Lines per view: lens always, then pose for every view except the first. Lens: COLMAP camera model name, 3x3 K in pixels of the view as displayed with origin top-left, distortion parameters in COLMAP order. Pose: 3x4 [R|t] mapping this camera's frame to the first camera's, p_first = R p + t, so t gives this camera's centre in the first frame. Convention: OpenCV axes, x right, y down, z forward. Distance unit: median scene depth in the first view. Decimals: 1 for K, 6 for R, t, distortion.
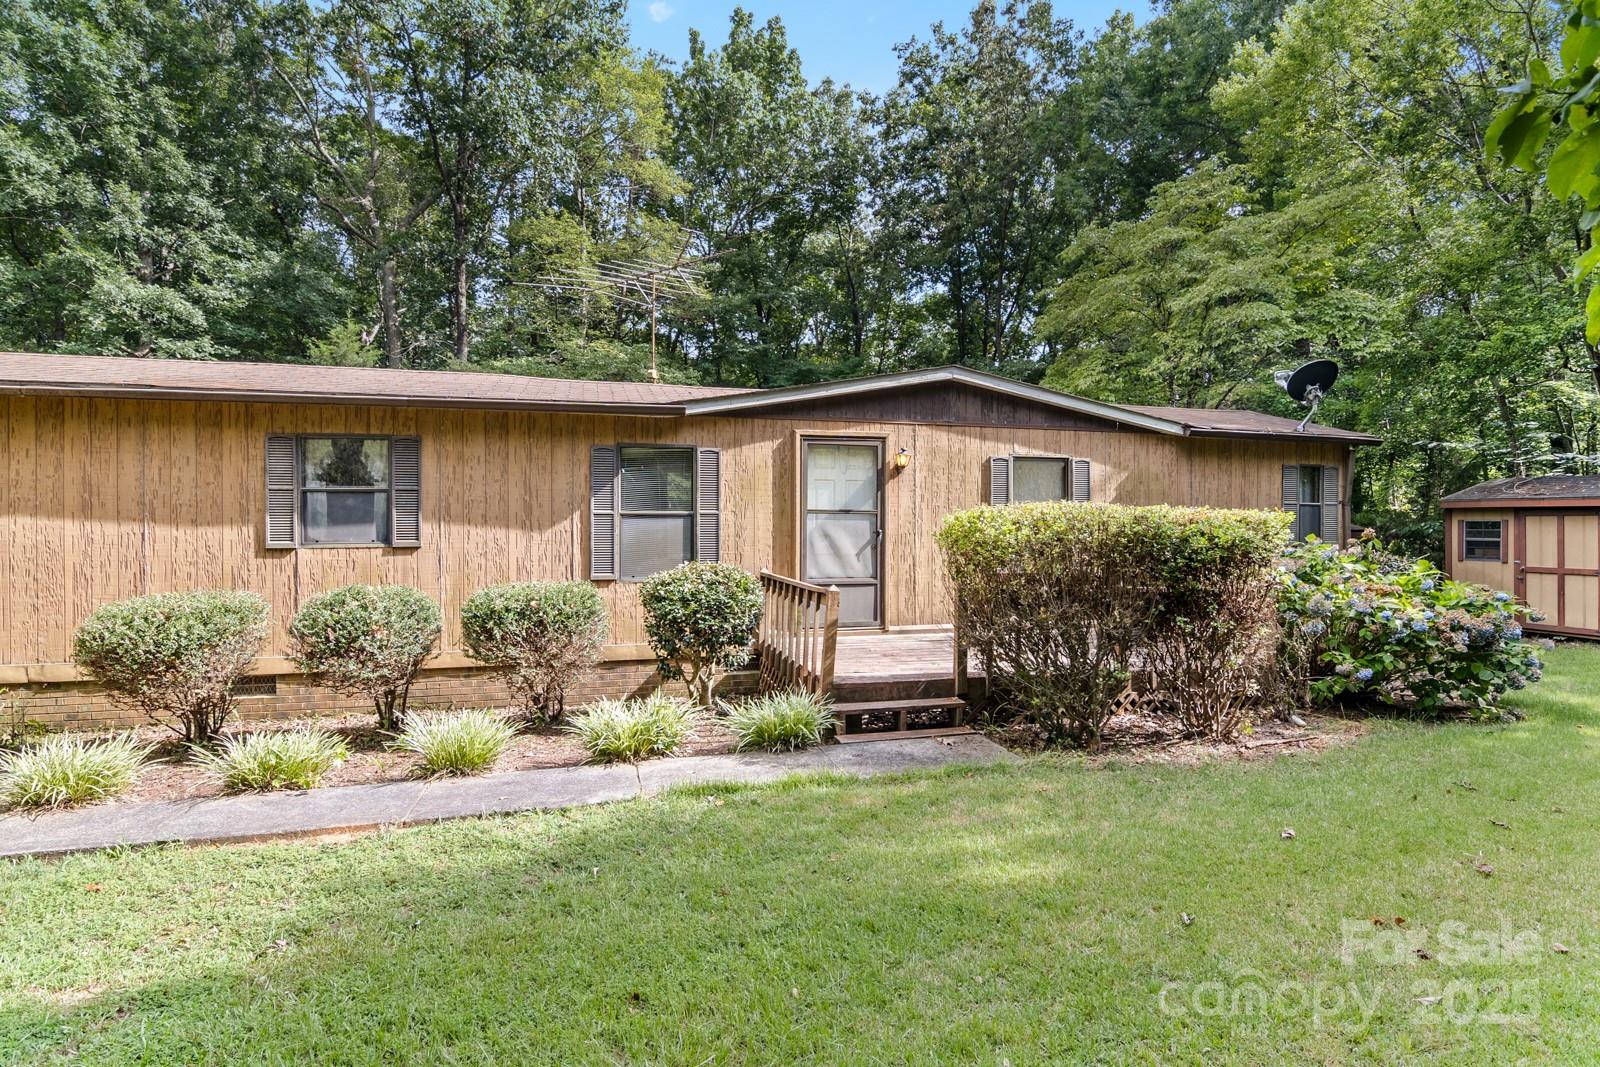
lens RADIAL K [[816.1, 0, 801.4], [0, 816.1, 520.6], [0, 0, 1]] dist [-0.014801, 0.000251]
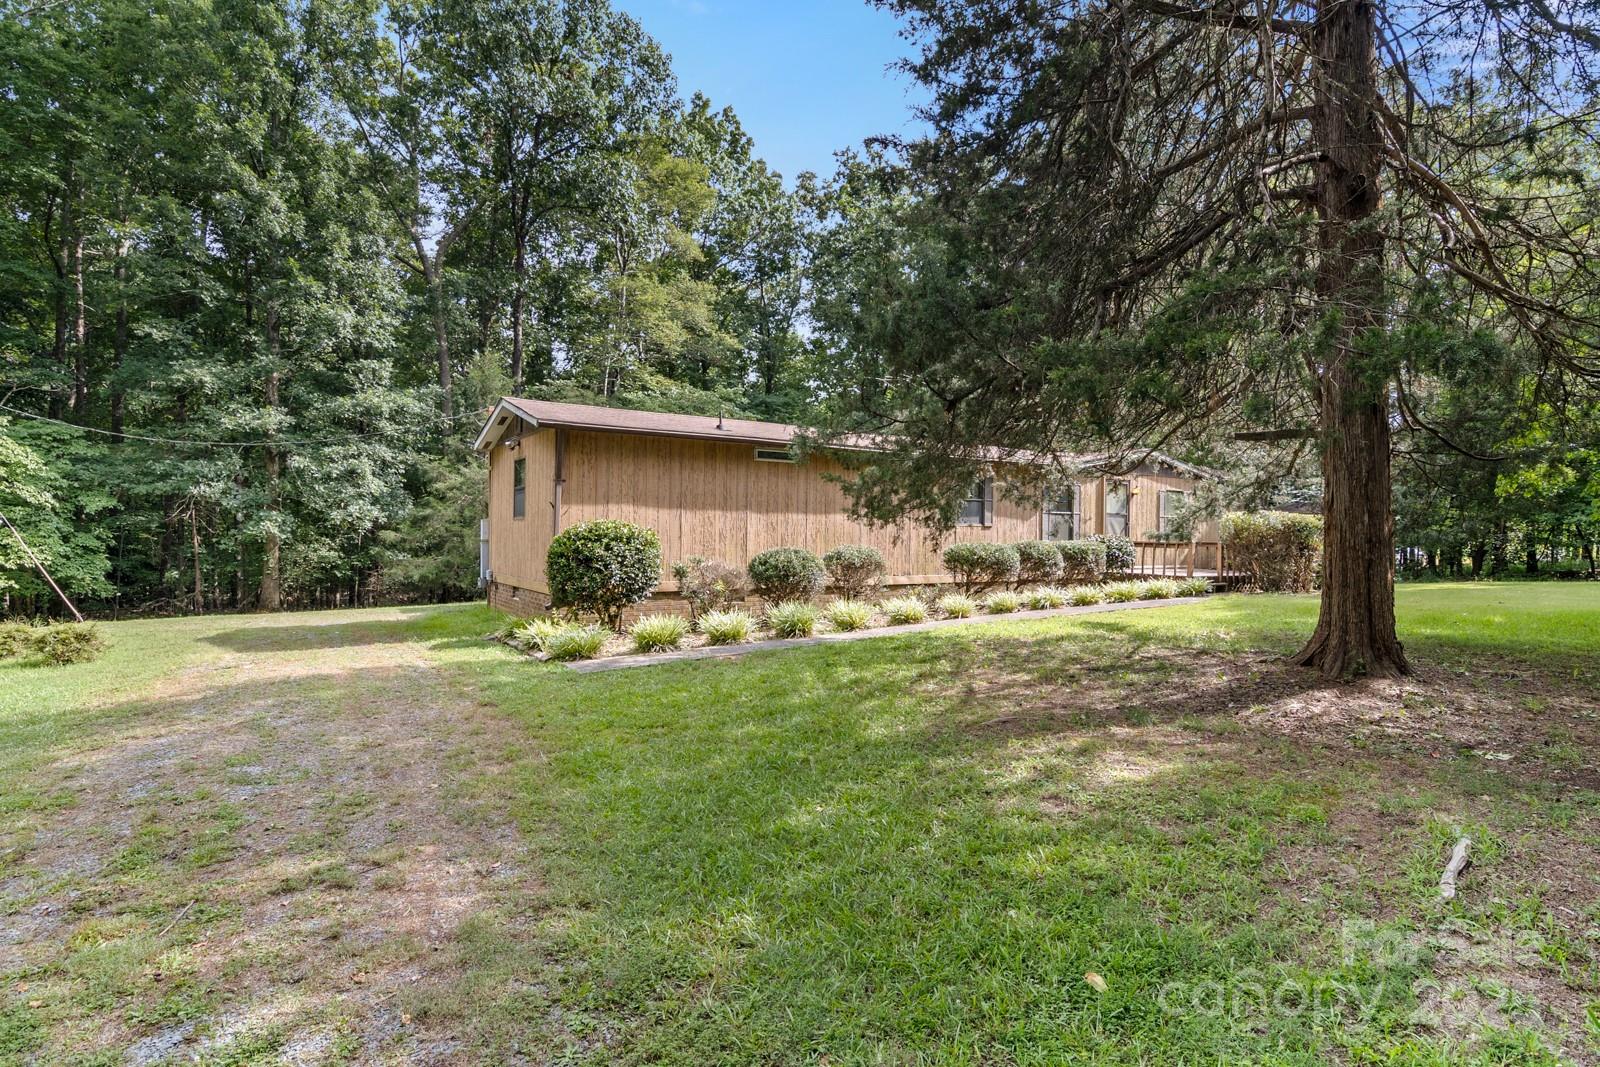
lens RADIAL K [[816.1, 0, 801.4], [0, 816.1, 520.6], [0, 0, 1]] dist [-0.014801, 0.000251]
pose [[0.957663, 0.013503, 0.287575, -1.355618], [-0.007385, 0.999723, -0.022347, 0.060100], [-0.287797, 0.019277, 0.957497, -0.834873]]
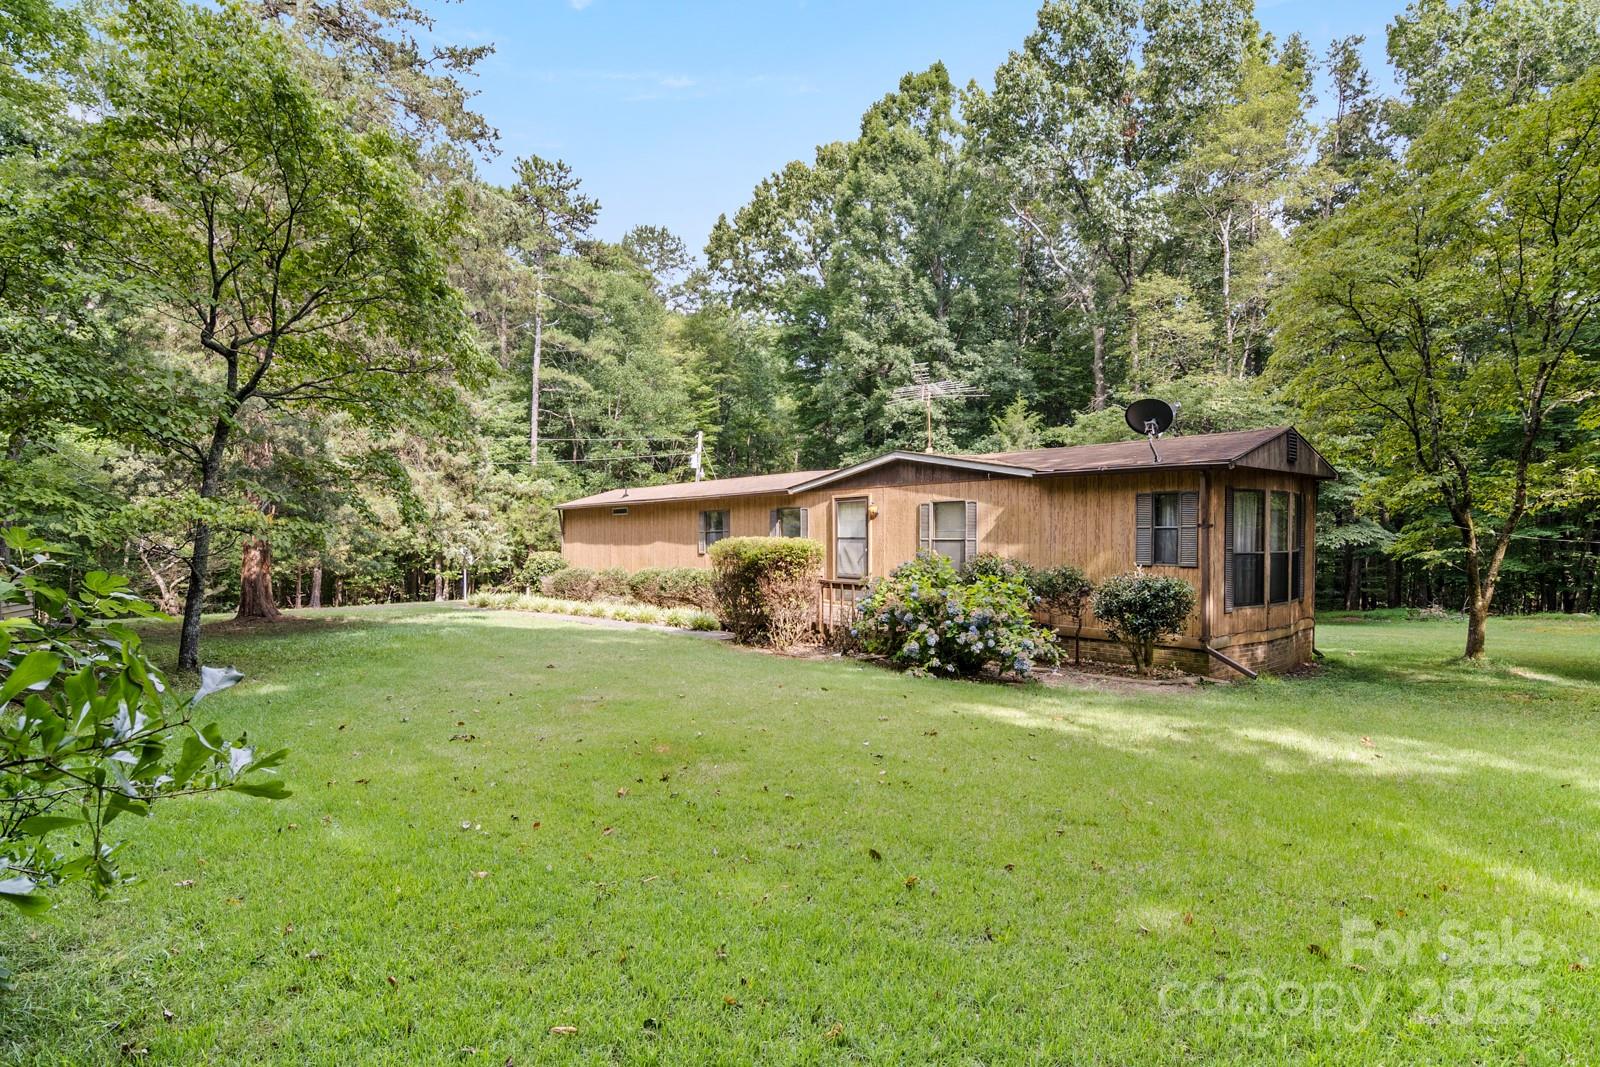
lens RADIAL K [[816.1, 0, 801.4], [0, 816.1, 520.6], [0, 0, 1]] dist [-0.014801, 0.000251]
pose [[0.462497, -0.026742, -0.886217, 1.574806], [0.003760, 0.999595, -0.028201, 0.000326], [0.886613, 0.009711, 0.462411, 0.053745]]
